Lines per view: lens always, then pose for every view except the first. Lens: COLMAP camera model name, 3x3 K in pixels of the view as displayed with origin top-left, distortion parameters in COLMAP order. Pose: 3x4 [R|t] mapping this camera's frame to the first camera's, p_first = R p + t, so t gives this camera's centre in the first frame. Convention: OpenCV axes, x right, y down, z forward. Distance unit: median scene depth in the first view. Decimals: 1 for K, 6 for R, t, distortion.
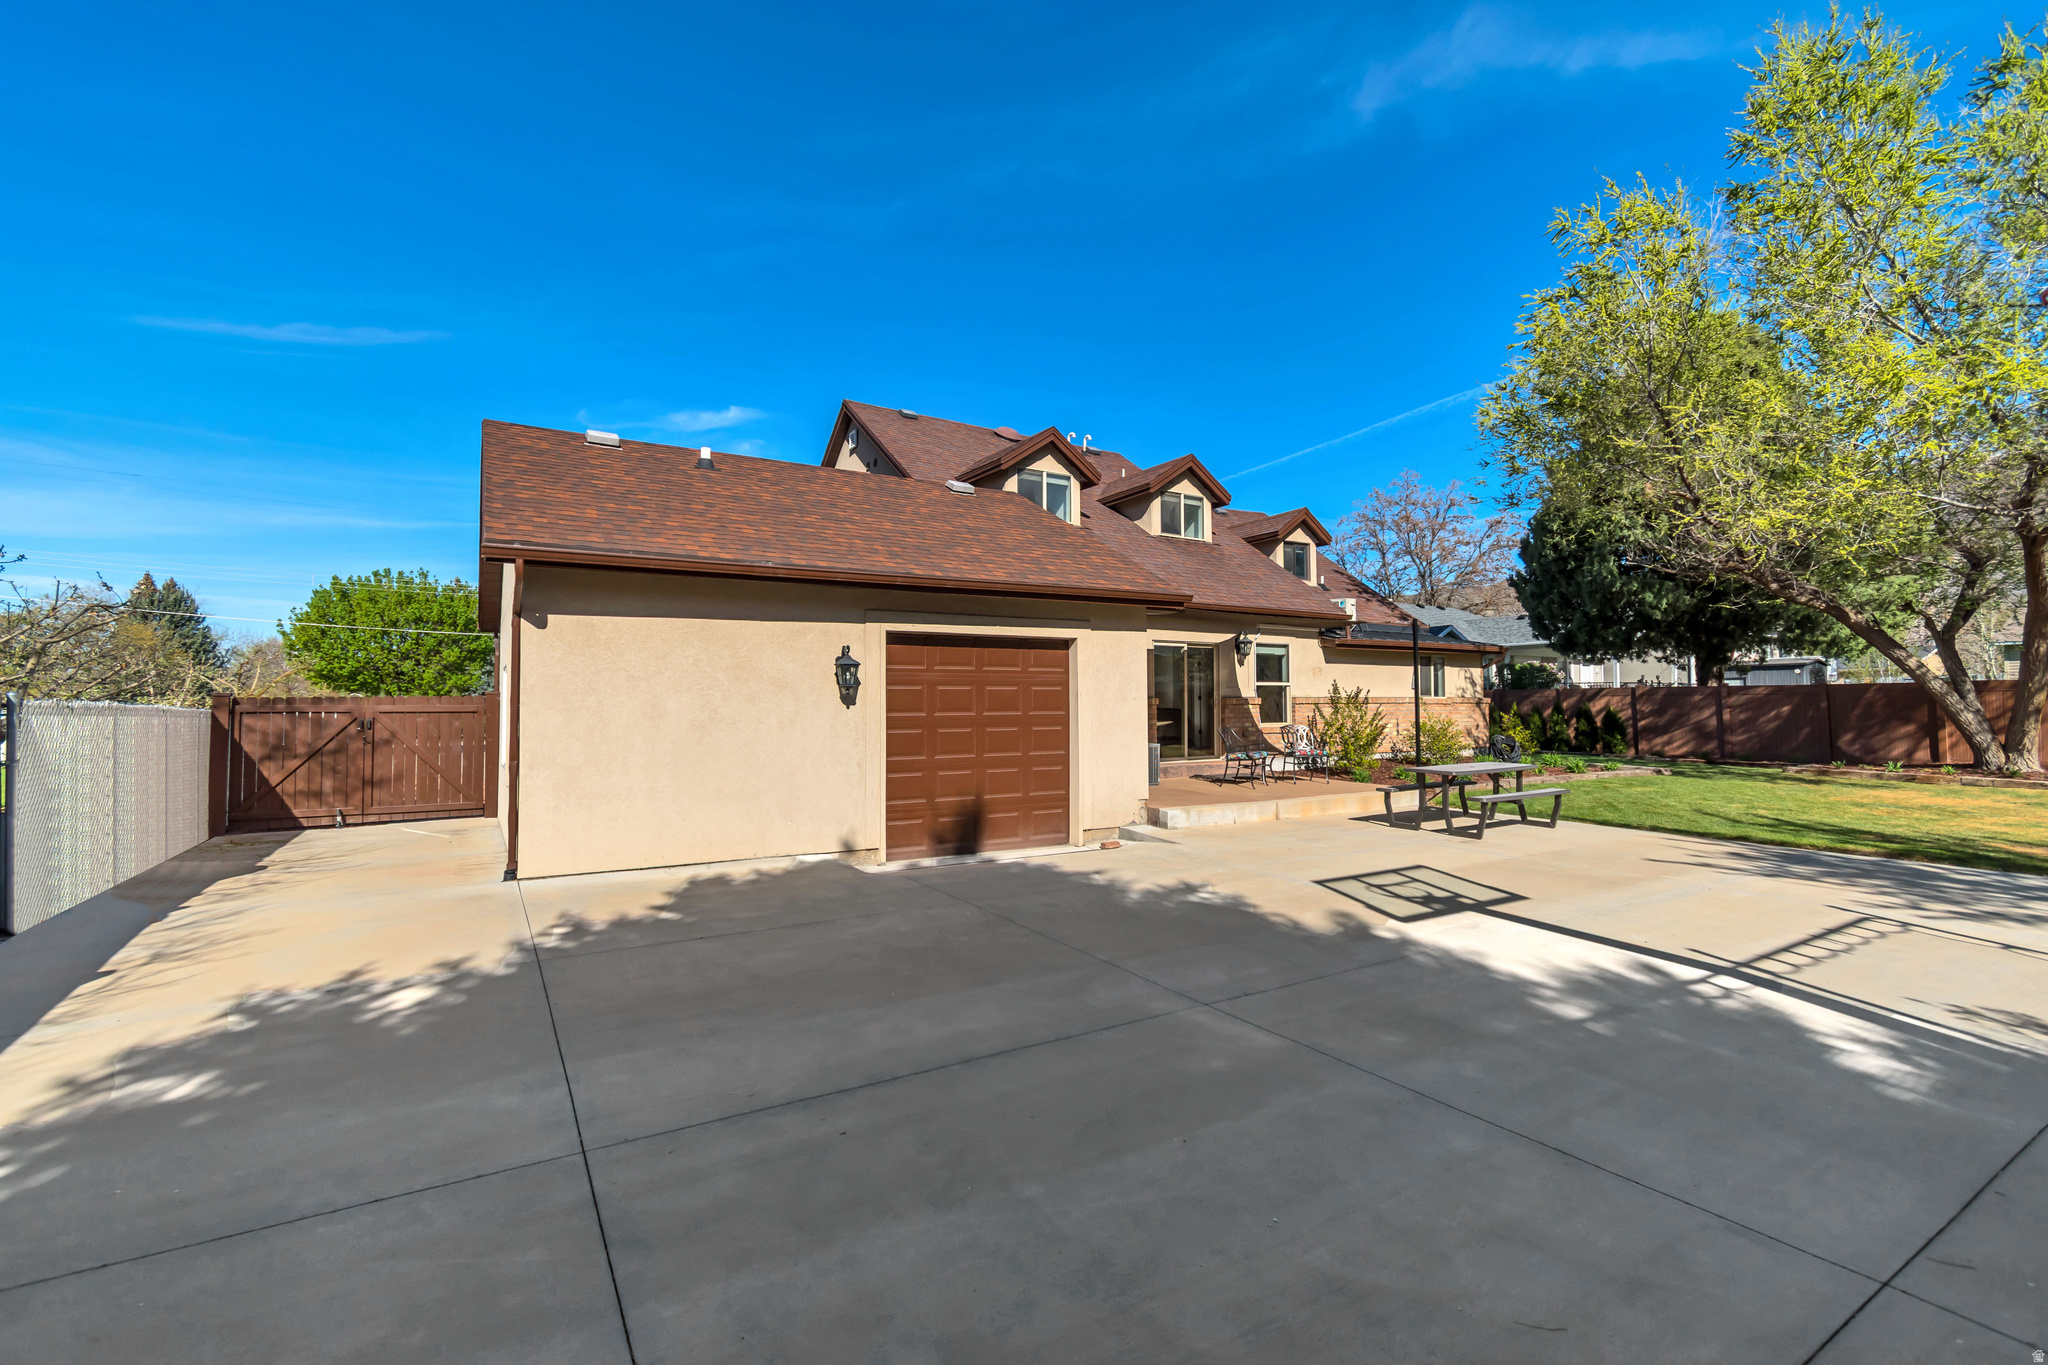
lens RADIAL K [[895.5, 0, 1034.3], [0, 895.5, 690.5], [0, 0, 1]] dist [0.007284, -0.000321]
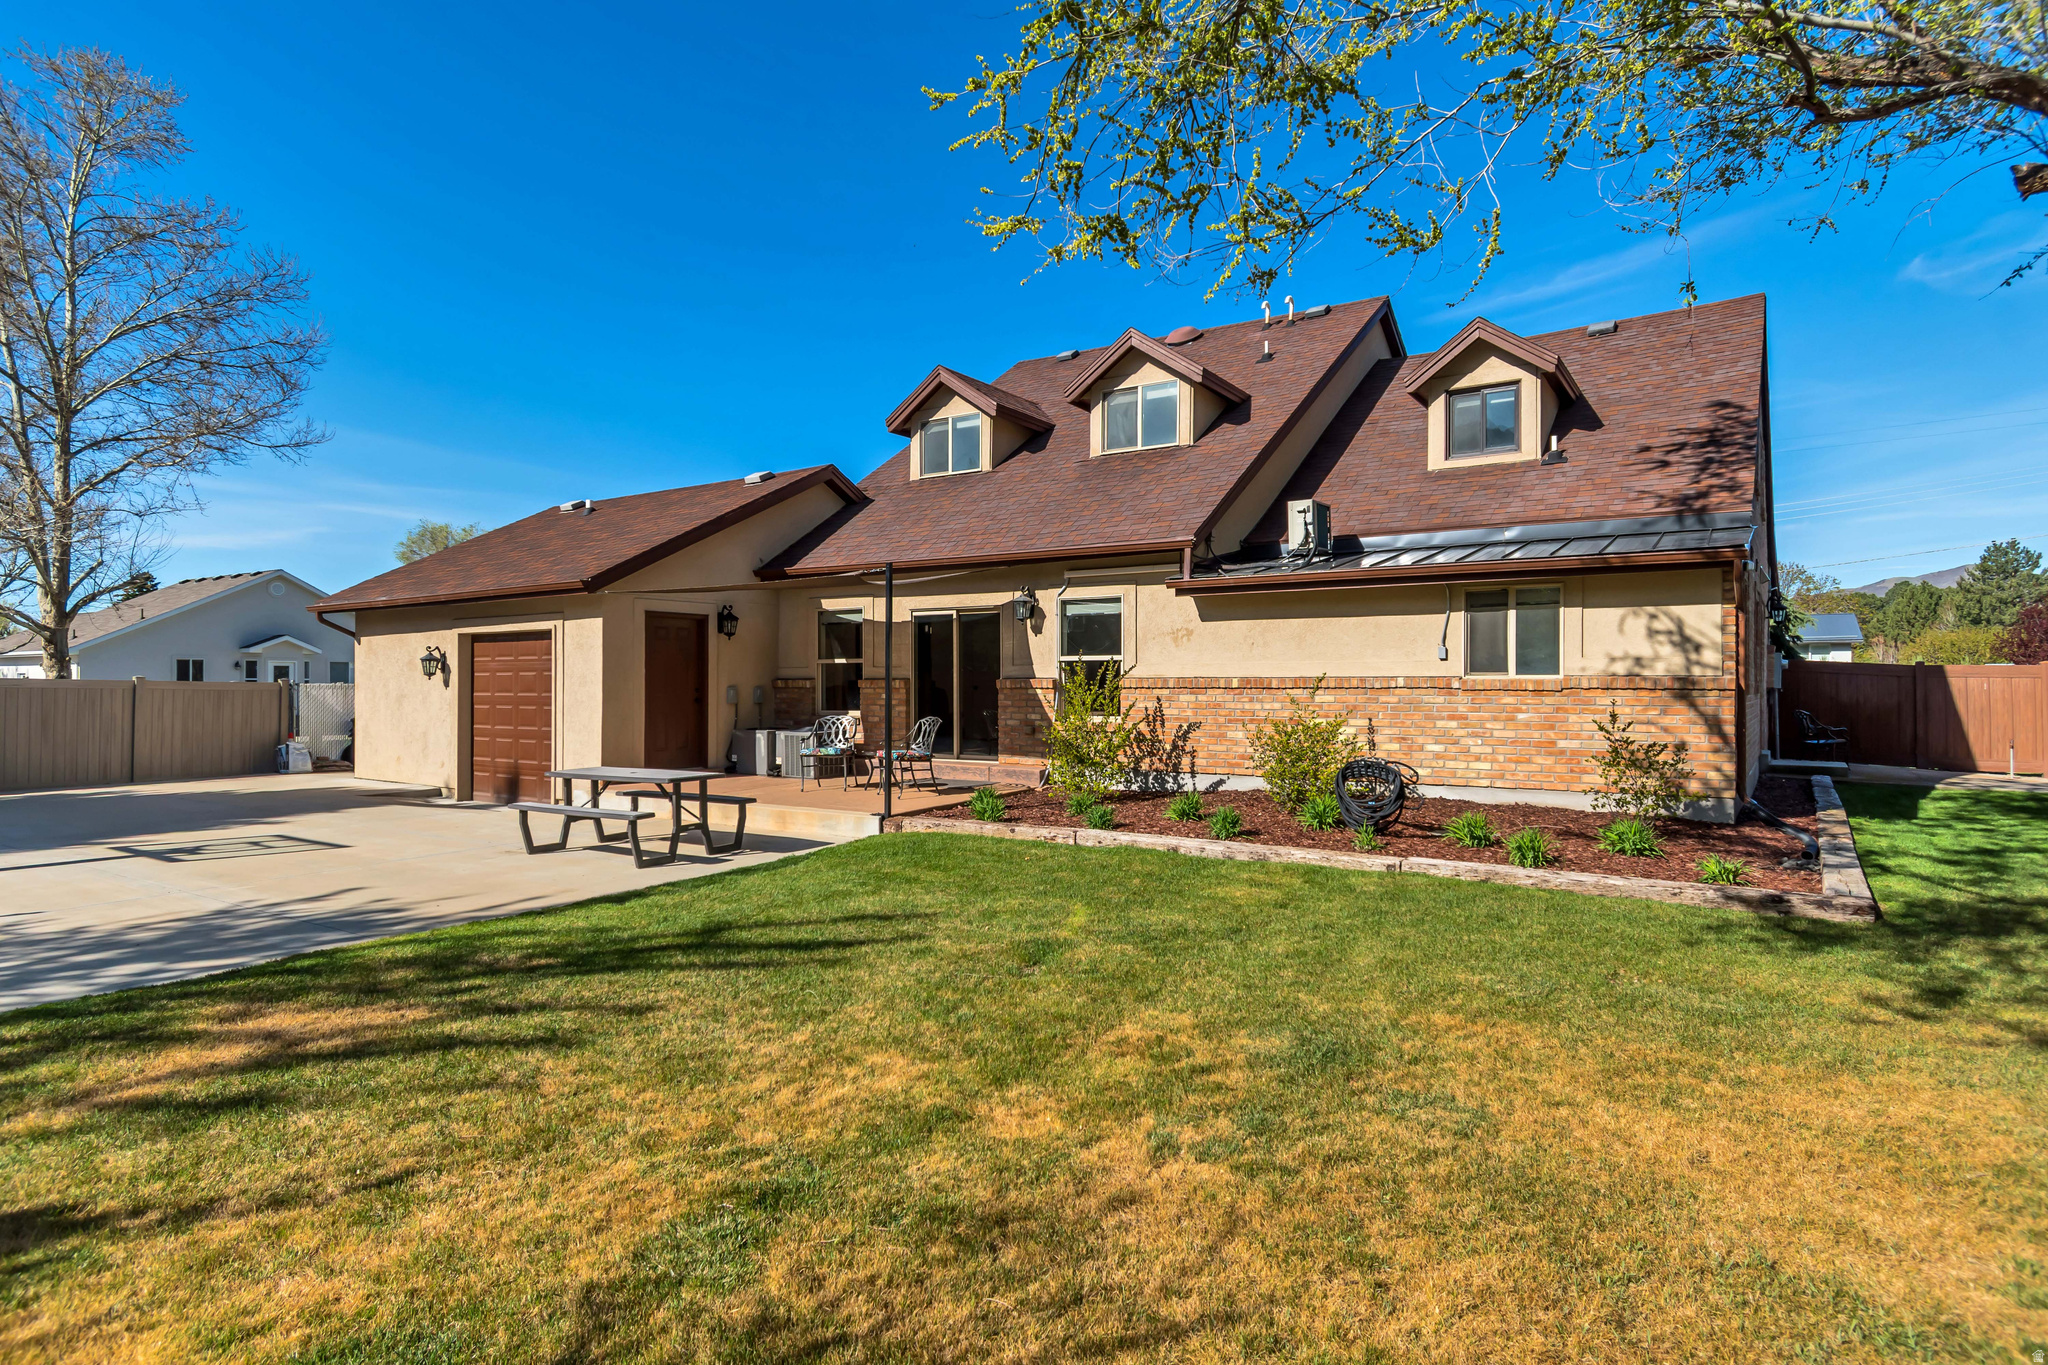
lens RADIAL K [[1121.7, 0, 1024.1], [0, 1121.7, 663.3], [0, 0, 1]] dist [0.029227, 0.000378]
pose [[0.414546, -0.011583, -0.909955, 1.035214], [0.012196, 0.999900, -0.007172, 0.001488], [0.909947, -0.008124, 0.414646, 0.619179]]
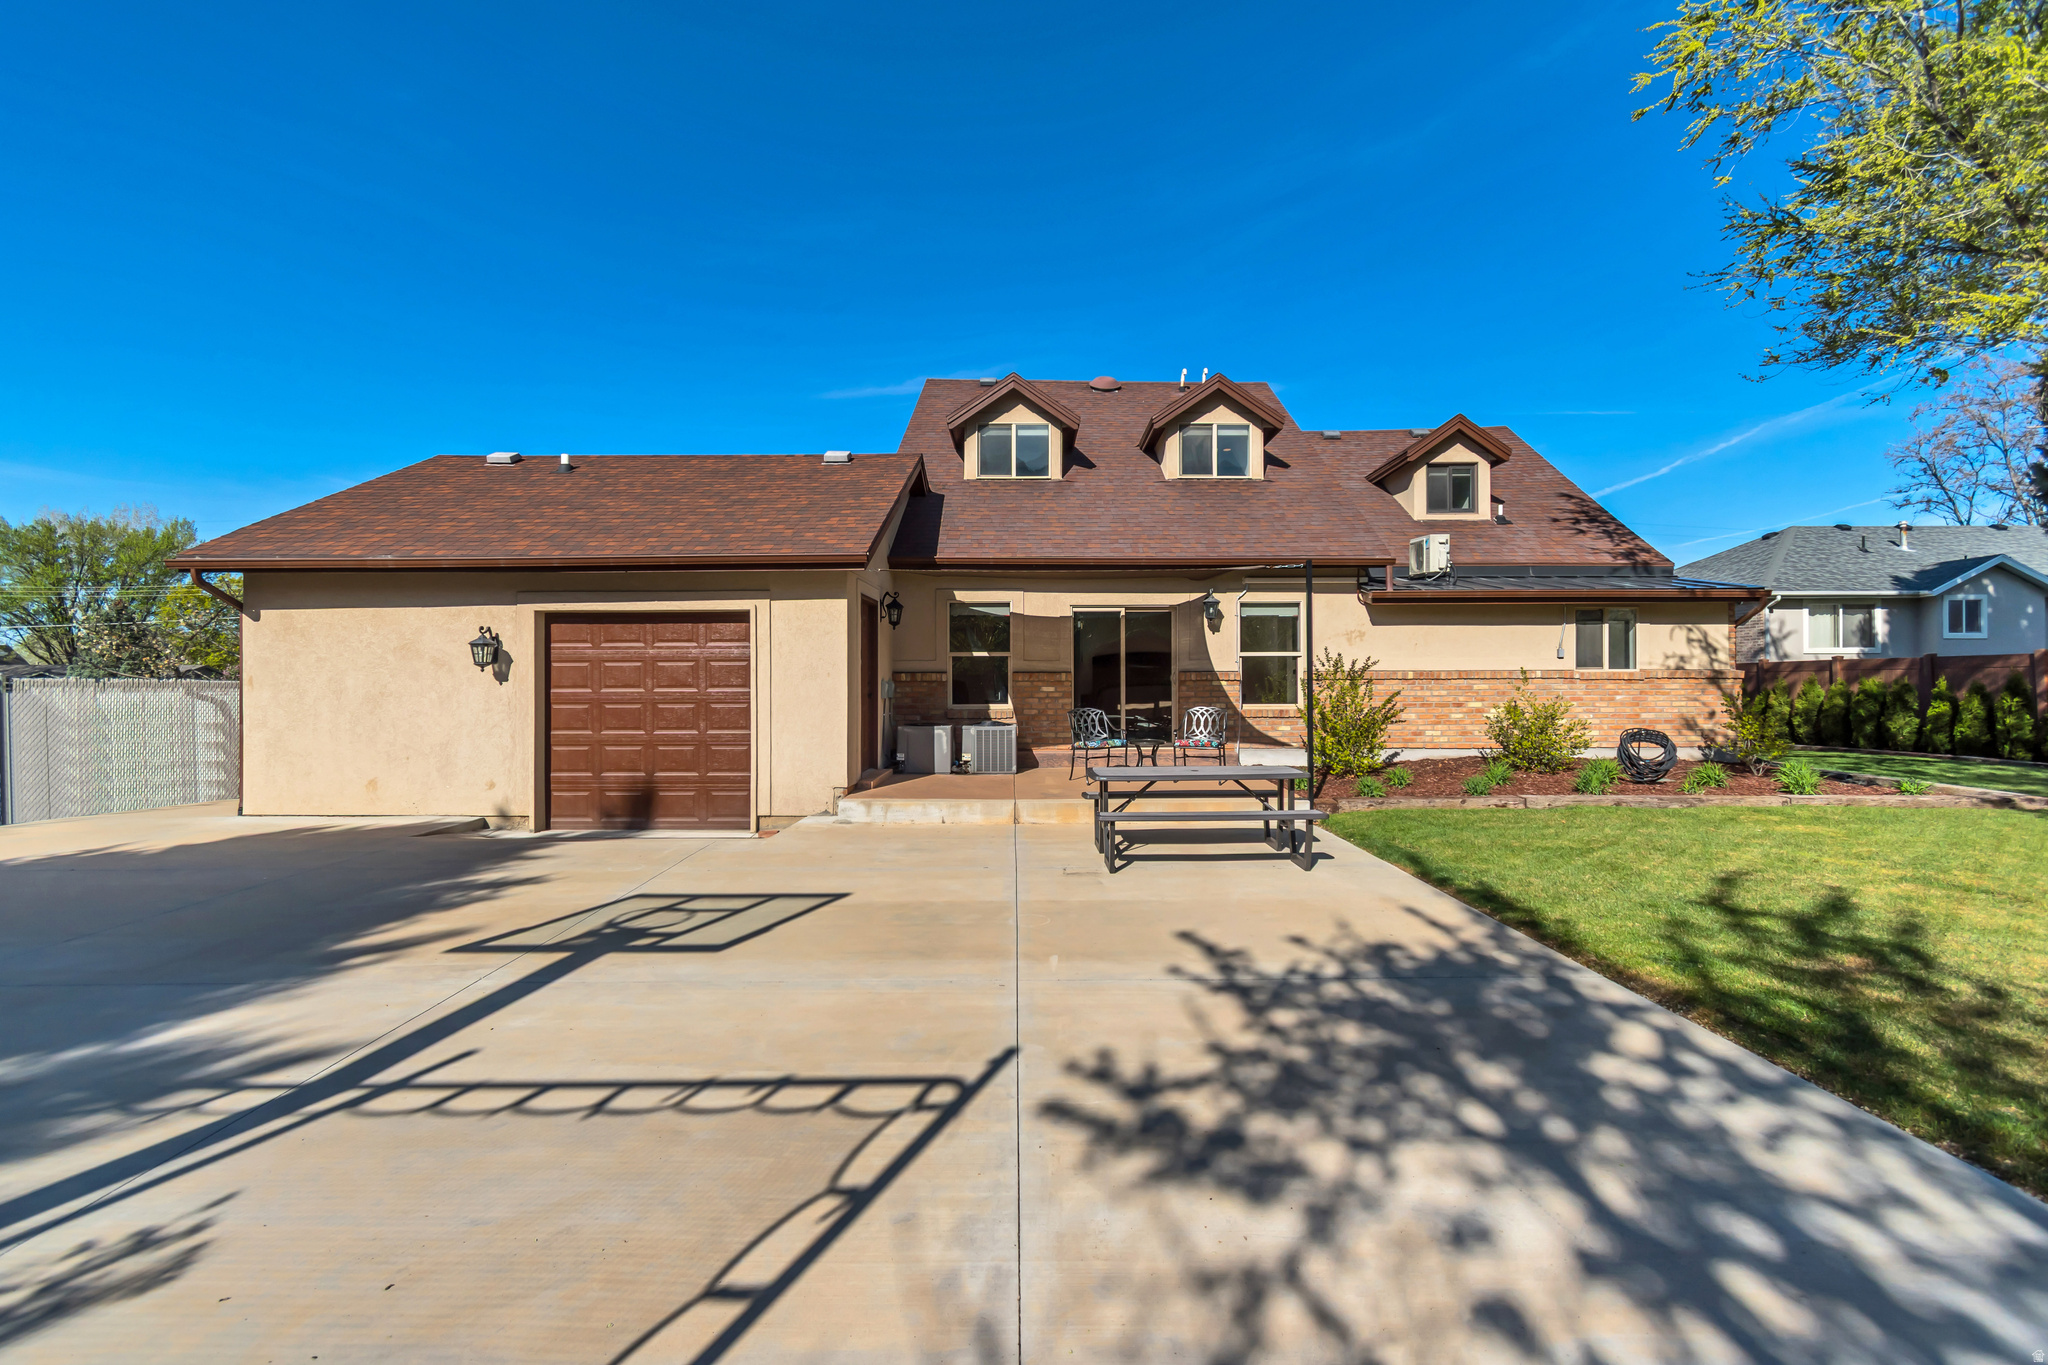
lens RADIAL K [[895.5, 0, 1038.8], [0, 895.5, 689.0], [0, 0, 1]] dist [0.007284, -0.000321]
pose [[0.852876, 0.003746, -0.522100, 0.511862], [0.008487, 0.999743, 0.021038, 0.004536], [0.522045, -0.022374, 0.852625, 0.237063]]
